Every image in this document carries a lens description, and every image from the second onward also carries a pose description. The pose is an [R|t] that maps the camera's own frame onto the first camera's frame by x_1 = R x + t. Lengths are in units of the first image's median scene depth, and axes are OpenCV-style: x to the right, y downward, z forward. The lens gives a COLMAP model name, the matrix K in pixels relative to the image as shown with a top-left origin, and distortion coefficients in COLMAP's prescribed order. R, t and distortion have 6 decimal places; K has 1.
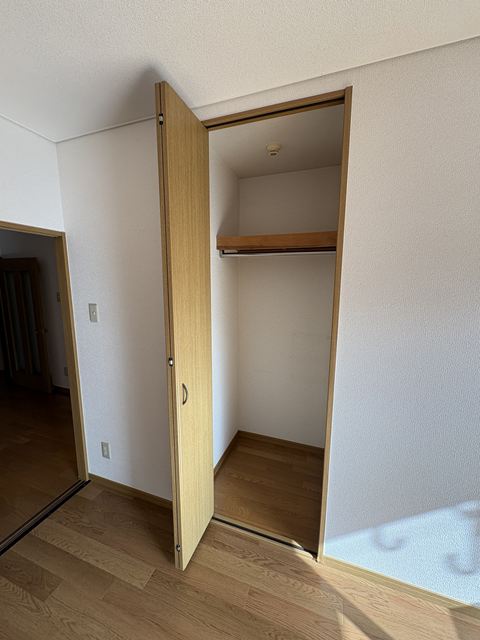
lens RADIAL K [[255.0, 0, 240.0], [0, 255.0, 320.0], [0, 0, 1]] dist [-0.000114, 0.000246]
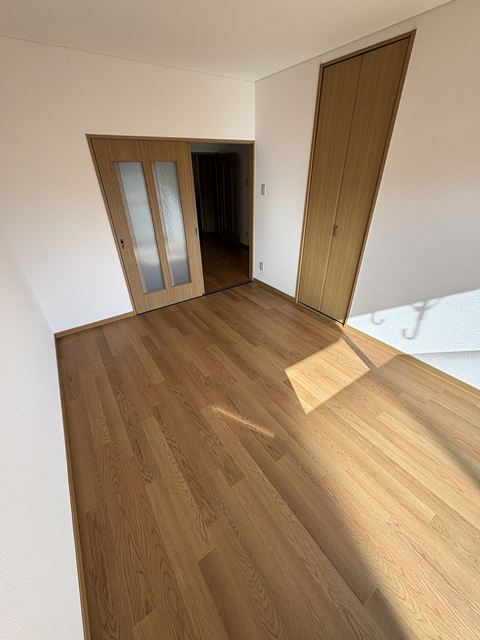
lens RADIAL K [[255.0, 0, 240.0], [0, 255.0, 320.0], [0, 0, 1]] dist [-0.000114, 0.000246]
pose [[0.809966, 0.286457, -0.511759, 0.623601], [-0.068312, 0.912741, 0.402788, 0.118328], [0.582485, -0.291285, 0.758857, -0.963518]]
